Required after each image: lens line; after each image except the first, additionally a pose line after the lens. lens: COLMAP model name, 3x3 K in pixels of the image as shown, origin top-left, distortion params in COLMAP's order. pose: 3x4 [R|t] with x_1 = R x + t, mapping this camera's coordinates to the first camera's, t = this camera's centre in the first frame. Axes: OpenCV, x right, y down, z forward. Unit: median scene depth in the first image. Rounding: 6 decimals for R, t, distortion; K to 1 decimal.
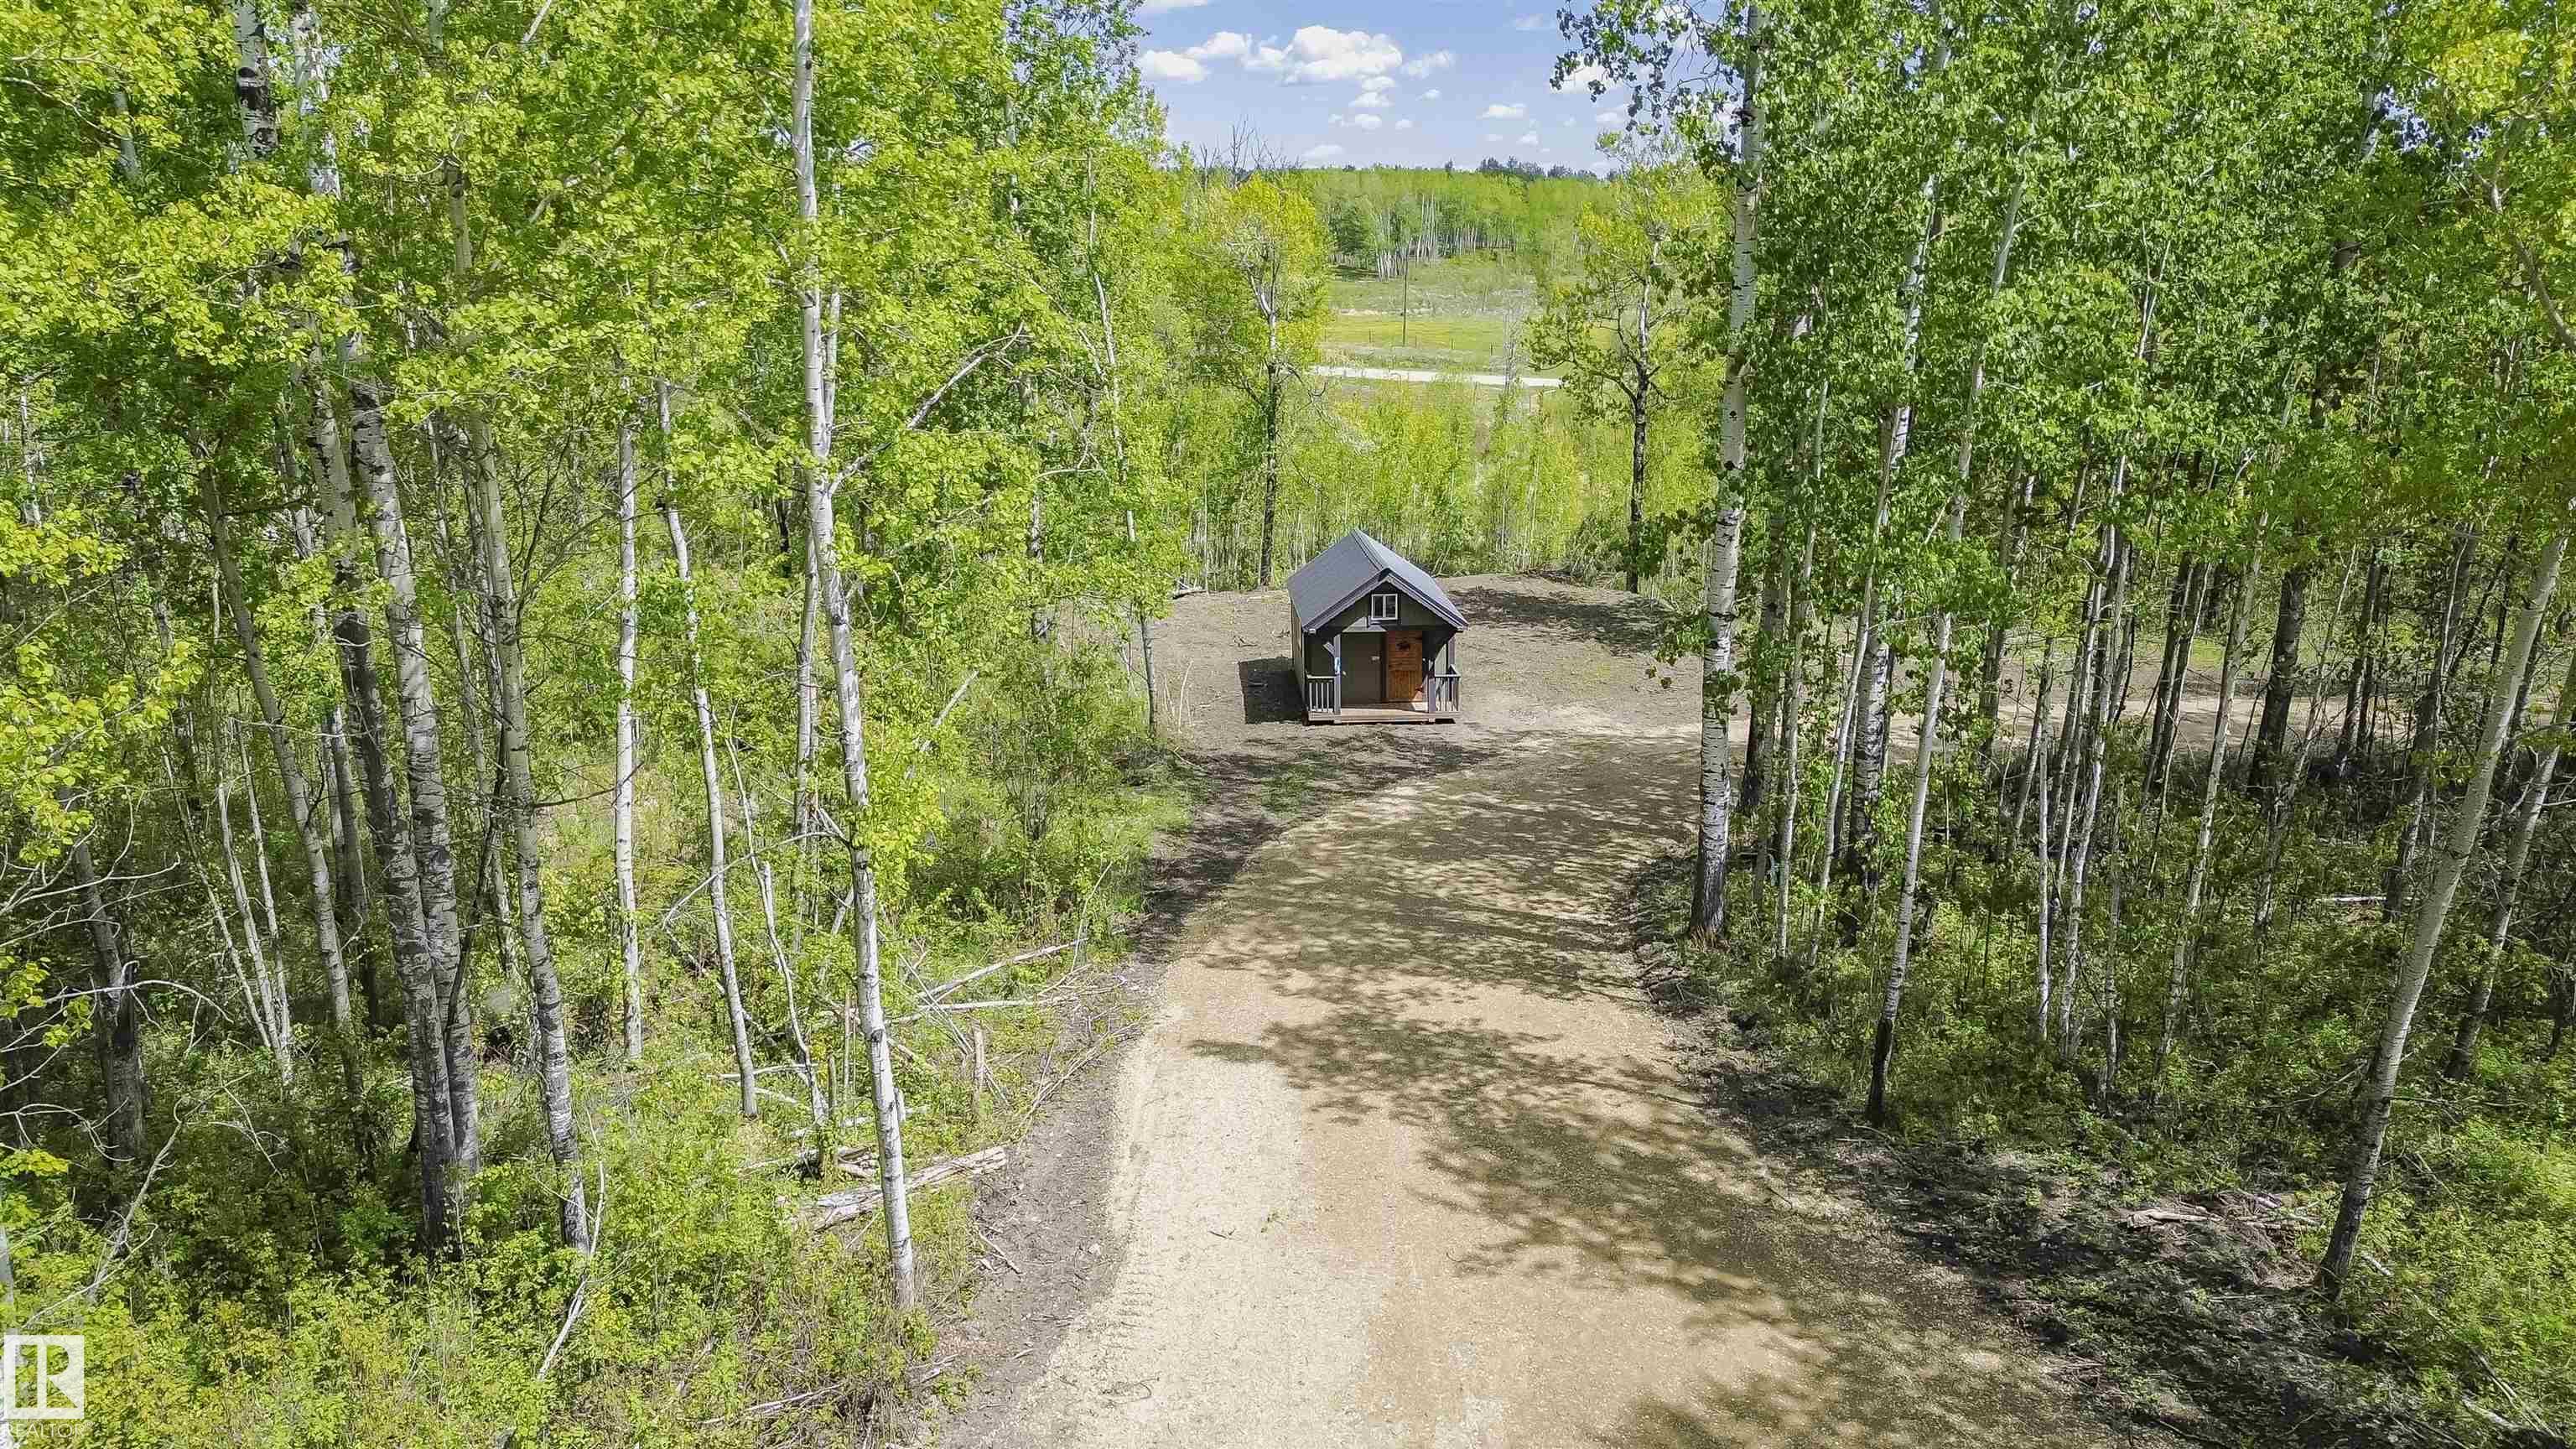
lens RADIAL K [[1834.3, 0, 1287.7], [0, 1834.3, 721.8], [0, 0, 1]] dist [0.077553, -0.067136]
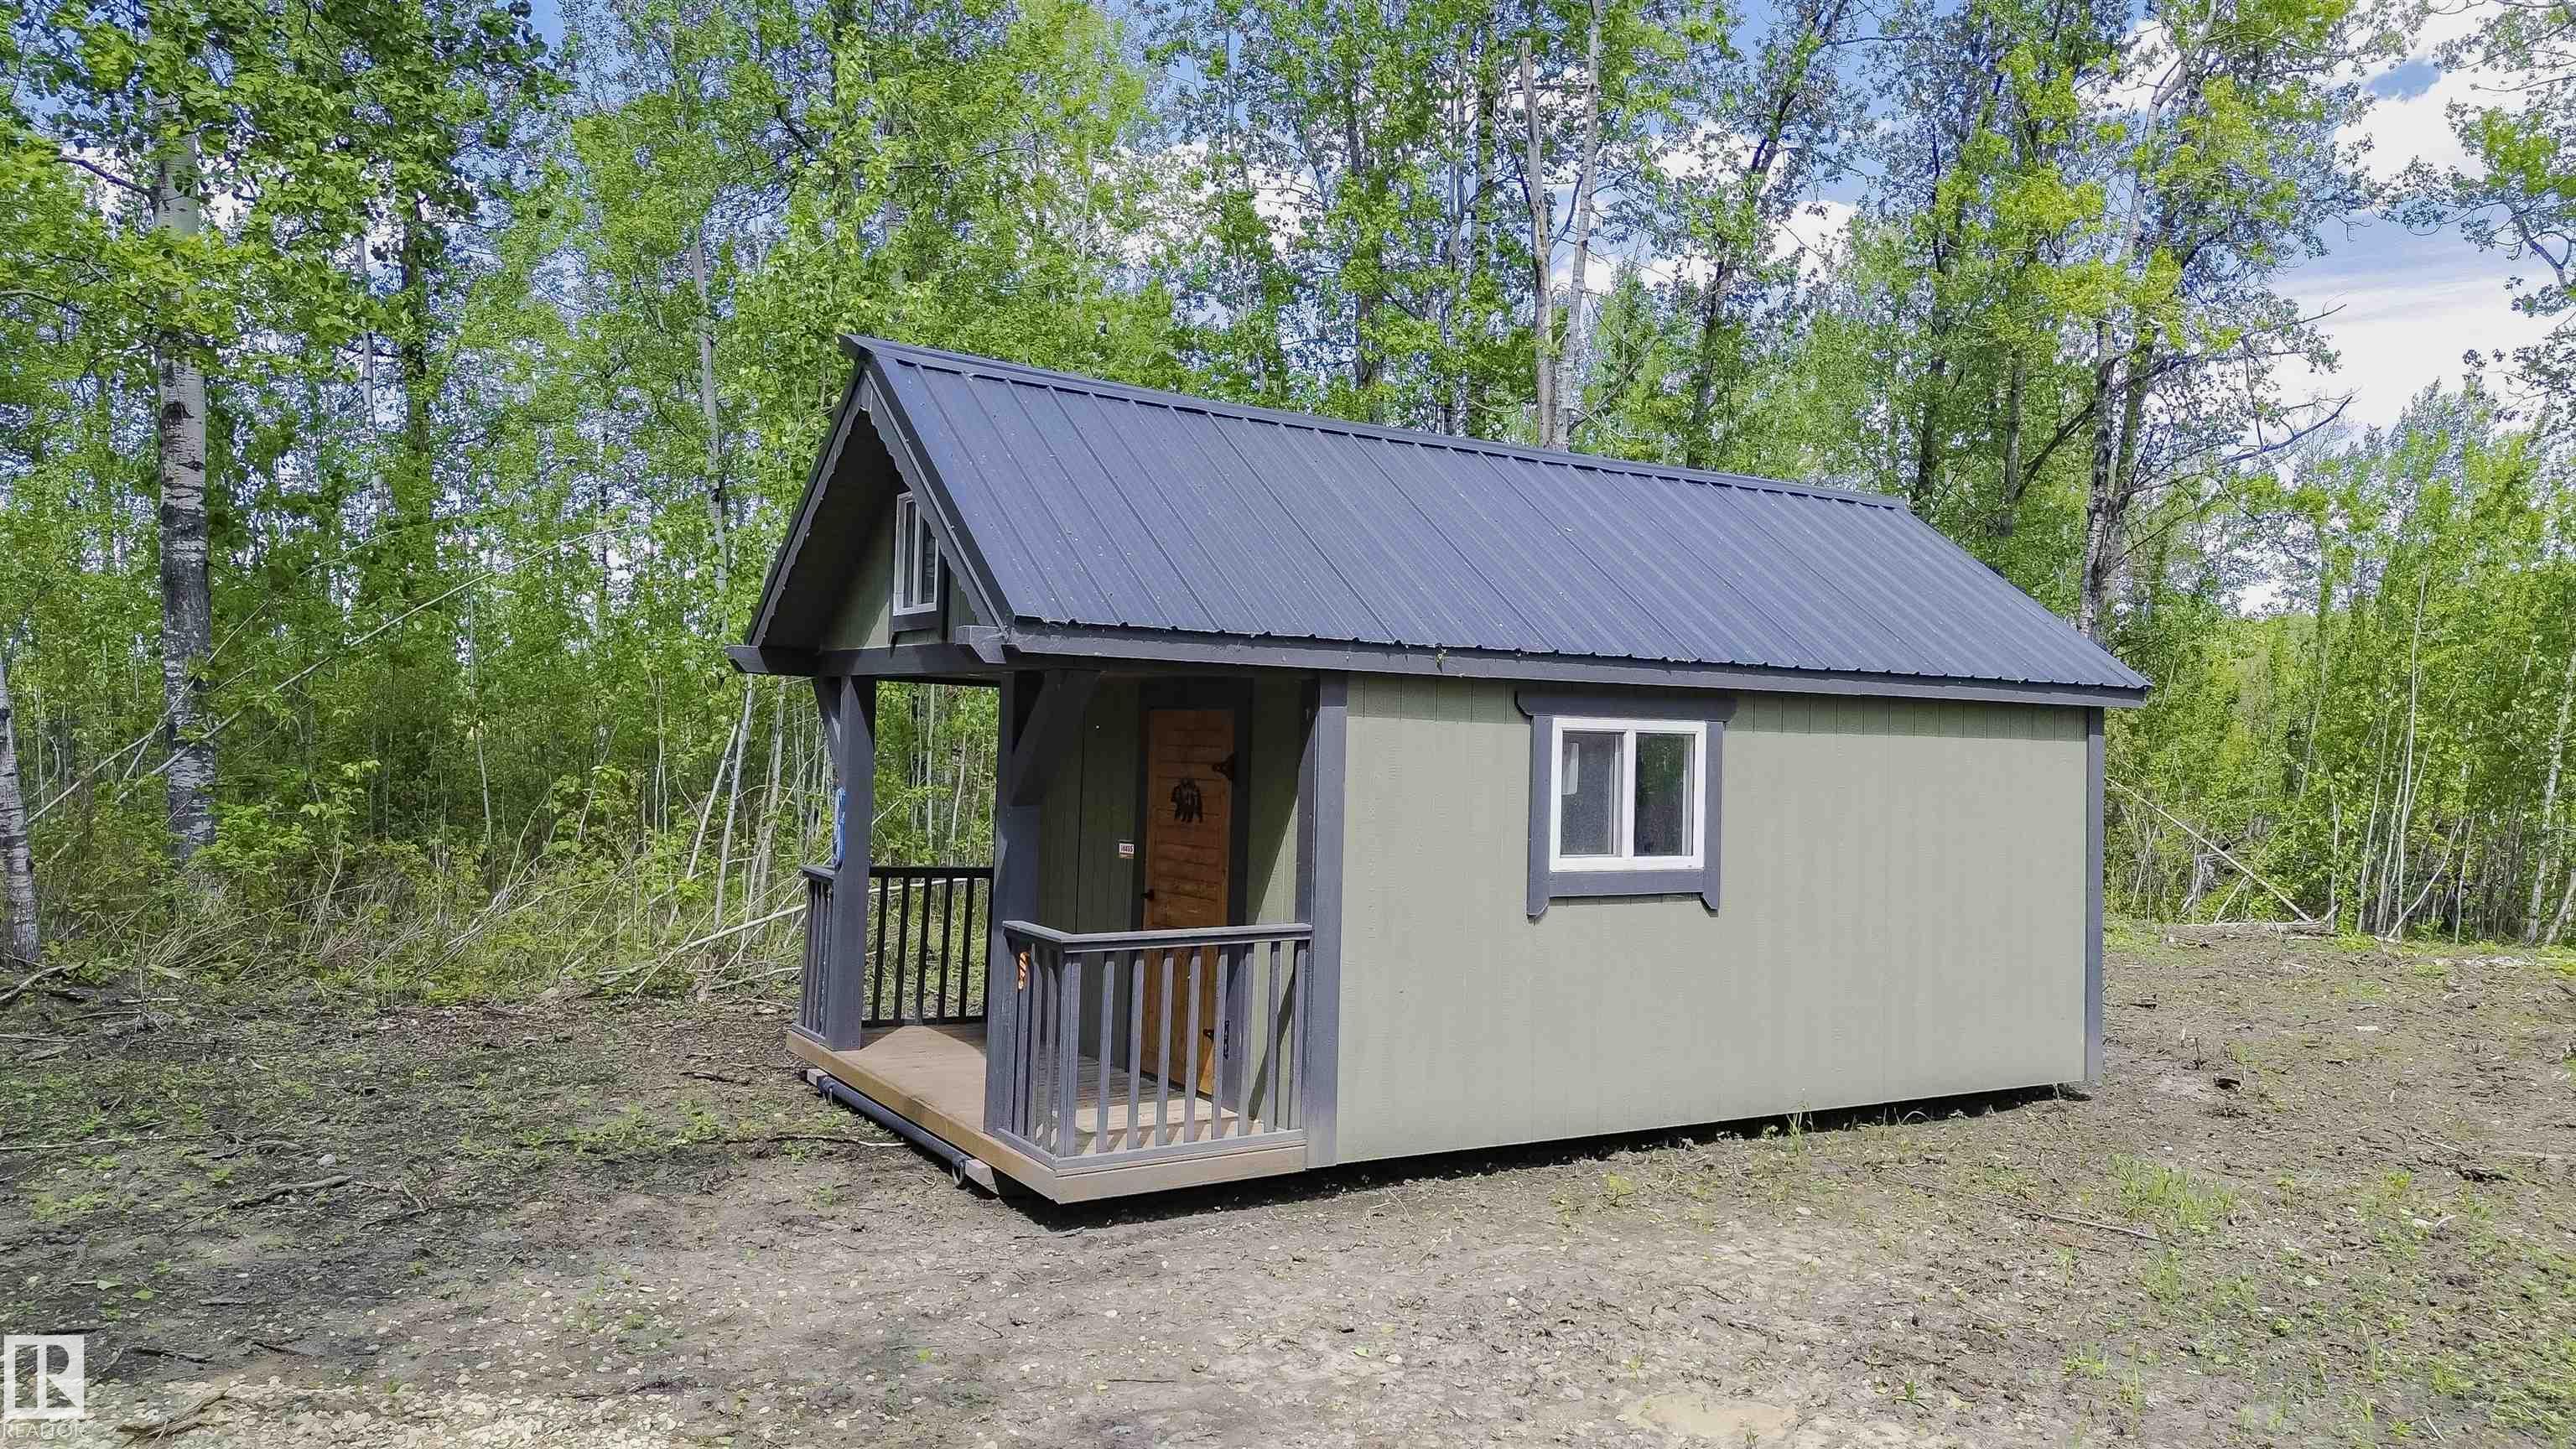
lens RADIAL K [[1834.3, 0, 1291.6], [0, 1834.3, 703.4], [0, 0, 1]] dist [0.077553, -0.067136]
pose [[0.488207, 0.006166, -0.872706, 0.253750], [-0.235824, 0.963708, -0.125115, -0.029843], [0.840262, 0.266887, 0.471943, 0.935840]]
